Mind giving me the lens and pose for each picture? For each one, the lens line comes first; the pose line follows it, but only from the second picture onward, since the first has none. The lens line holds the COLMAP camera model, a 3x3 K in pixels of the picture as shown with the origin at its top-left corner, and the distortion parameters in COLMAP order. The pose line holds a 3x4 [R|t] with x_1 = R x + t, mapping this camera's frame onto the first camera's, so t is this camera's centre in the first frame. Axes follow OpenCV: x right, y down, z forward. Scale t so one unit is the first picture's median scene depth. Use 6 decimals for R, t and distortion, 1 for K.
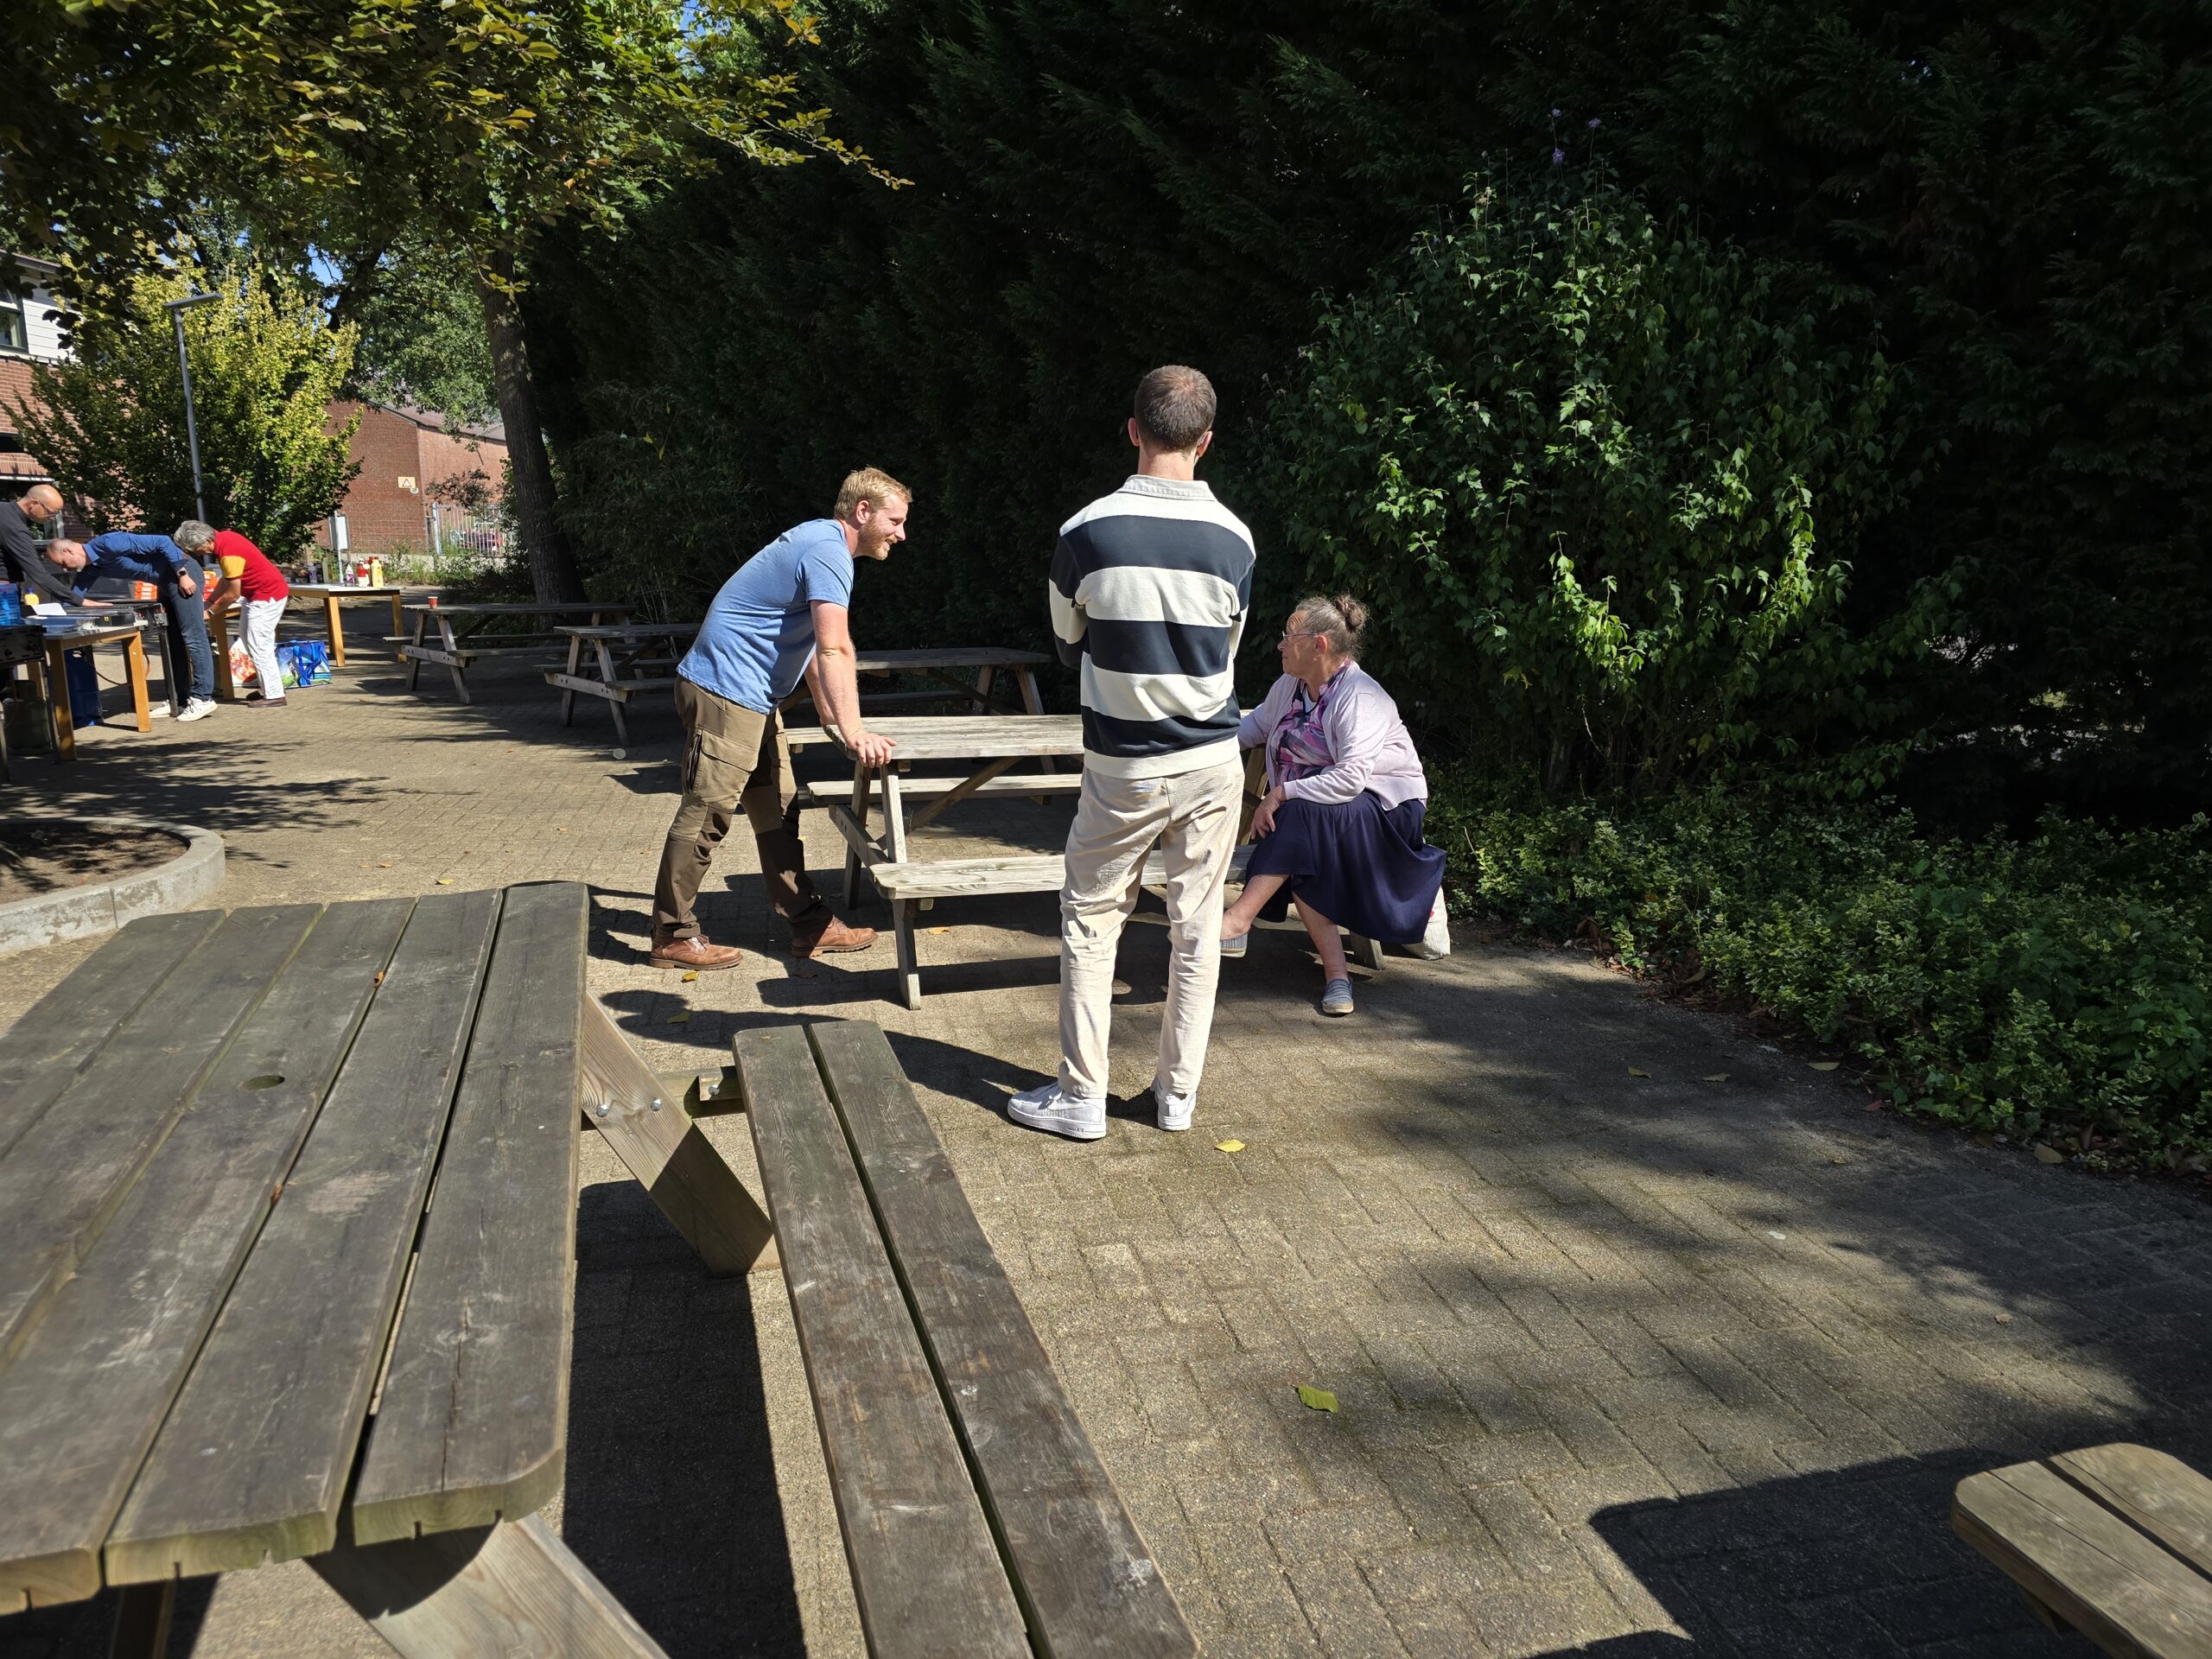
lens RADIAL K [[1519.4, 0, 1104.4], [0, 1519.4, 832.6], [0, 0, 1]] dist [0.007212, -0.004353]
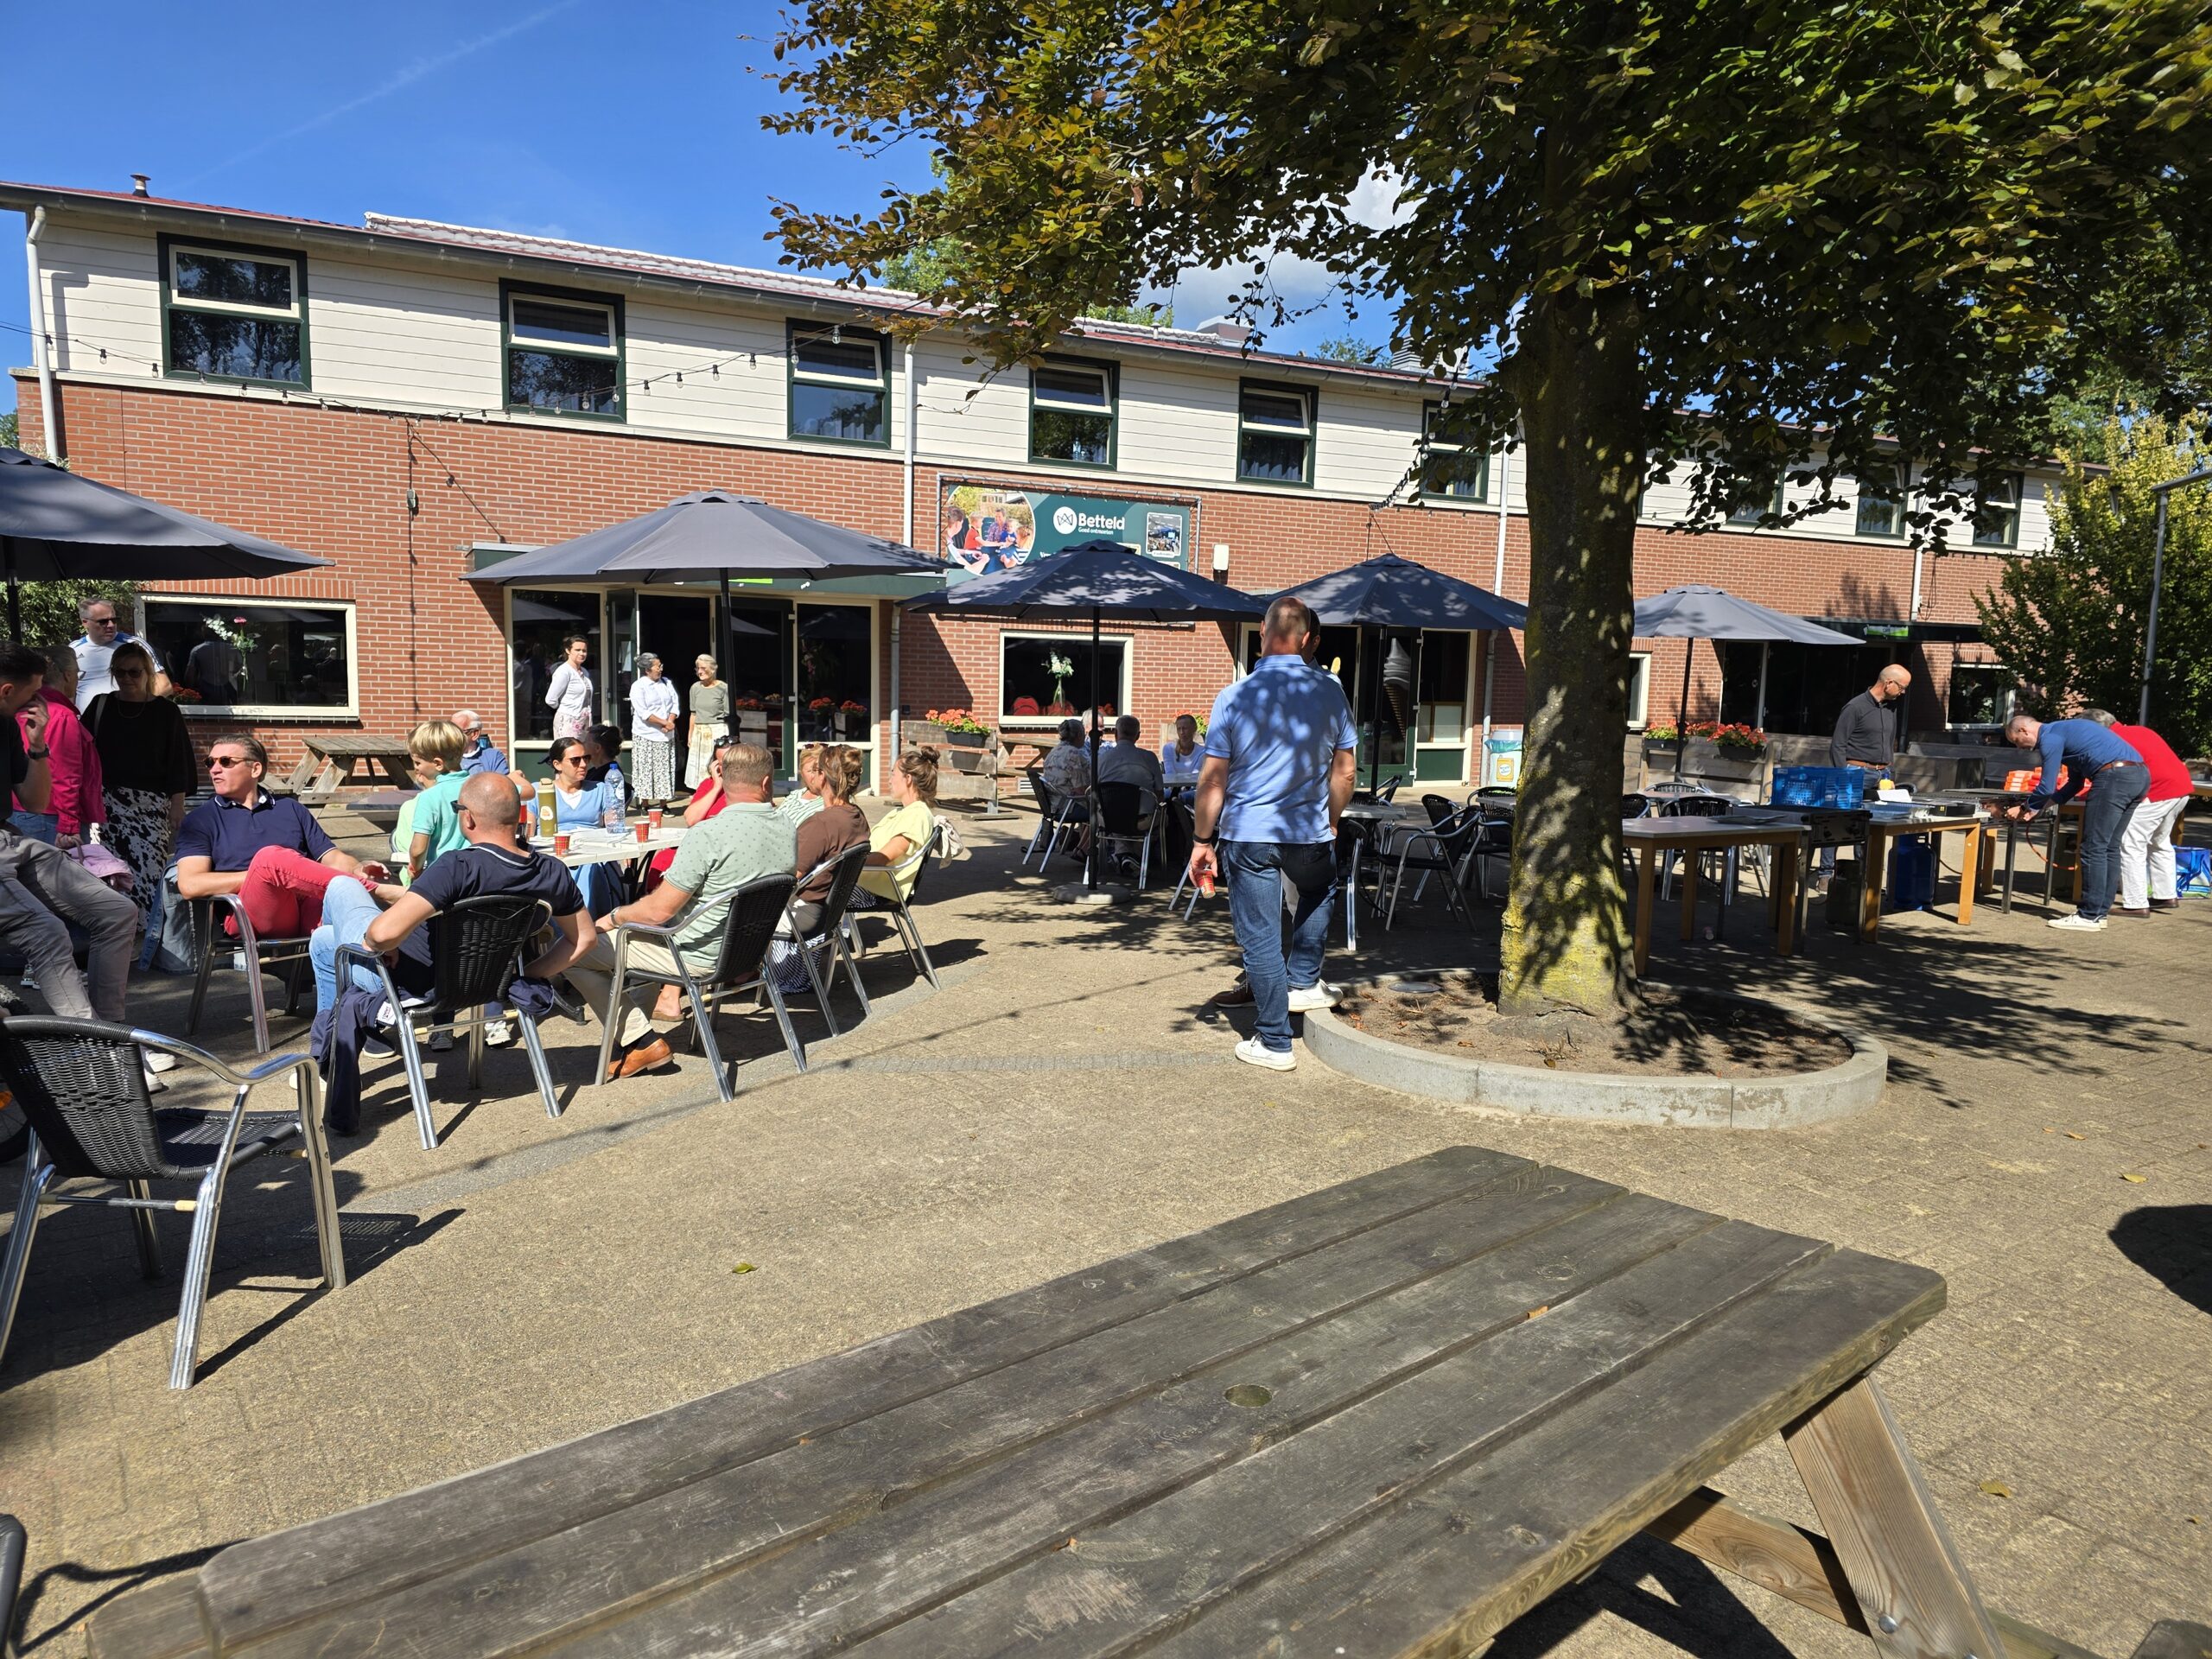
lens RADIAL K [[1474.2, 0, 1072.0], [0, 1474.2, 840.5], [0, 0, 1]] dist [0.063473, -0.057896]
pose [[0.382895, 0.094746, -0.918920, 0.036931], [-0.195327, 0.980540, 0.019711, -0.033553], [0.902906, 0.171943, 0.393950, 0.121498]]
